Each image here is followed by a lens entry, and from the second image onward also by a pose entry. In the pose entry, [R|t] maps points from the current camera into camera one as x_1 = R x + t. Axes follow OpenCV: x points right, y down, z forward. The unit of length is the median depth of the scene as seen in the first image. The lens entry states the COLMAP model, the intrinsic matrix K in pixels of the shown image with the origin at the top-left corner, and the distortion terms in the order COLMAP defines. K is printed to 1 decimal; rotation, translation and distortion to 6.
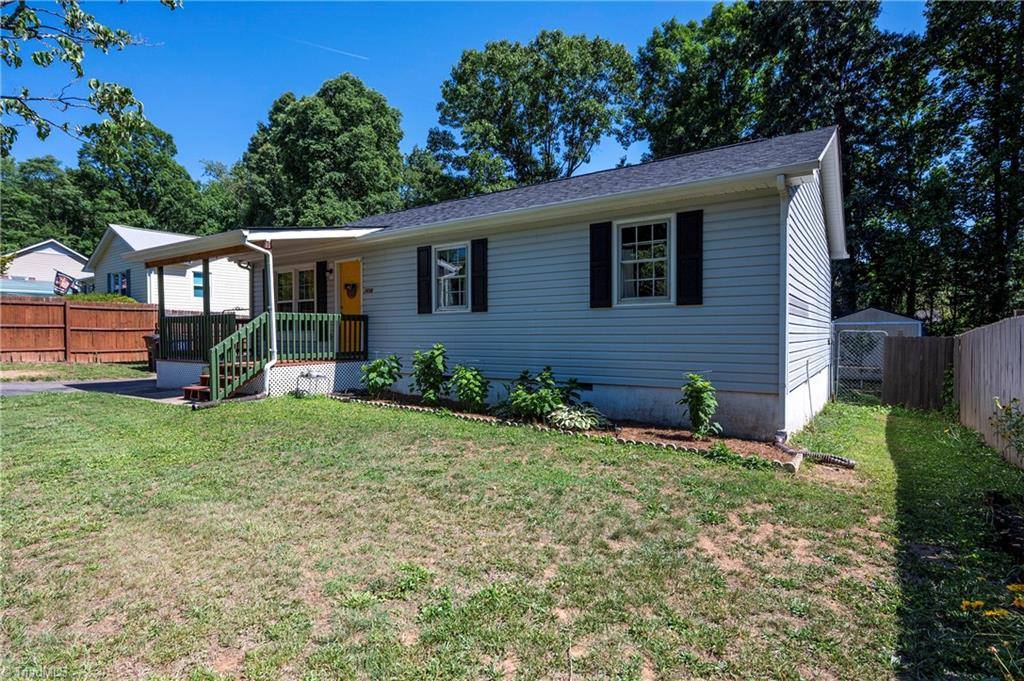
lens RADIAL K [[526.5, 0, 512.5], [0, 526.5, 340.1], [0, 0, 1]] dist [0.003329, -0.000038]
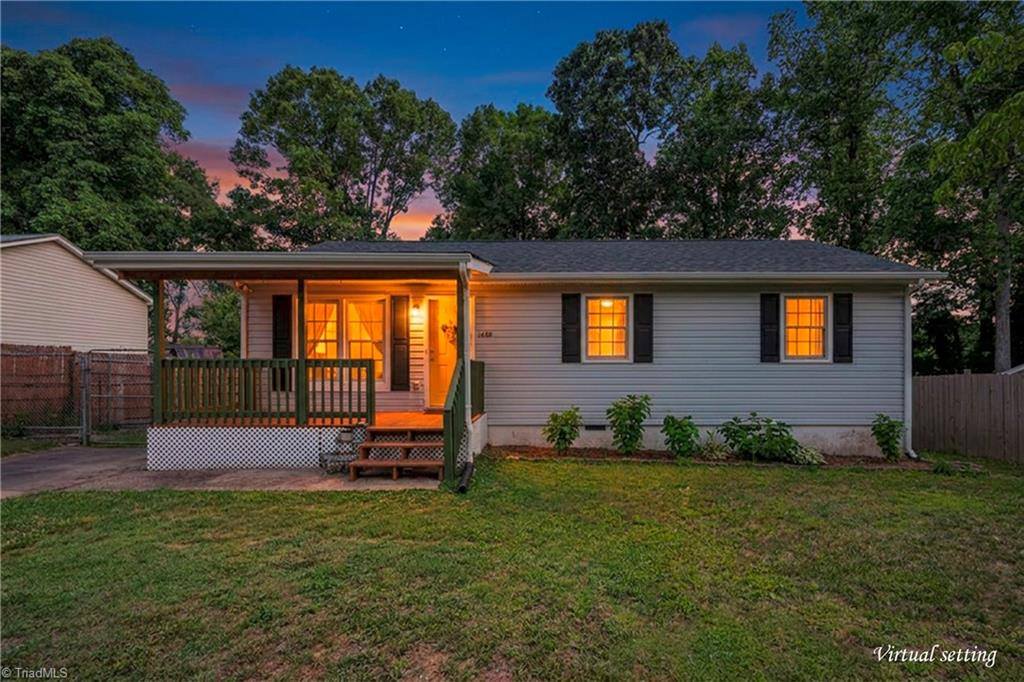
lens RADIAL K [[481.7, 0, 484.1], [0, 481.7, 370.9], [0, 0, 1]] dist [-0.002339, 0.000081]
pose [[0.825845, -0.000100, 0.563897, -0.267895], [0.006095, 0.999943, -0.008749, -0.009546], [-0.563864, 0.010662, 0.825799, 0.119967]]
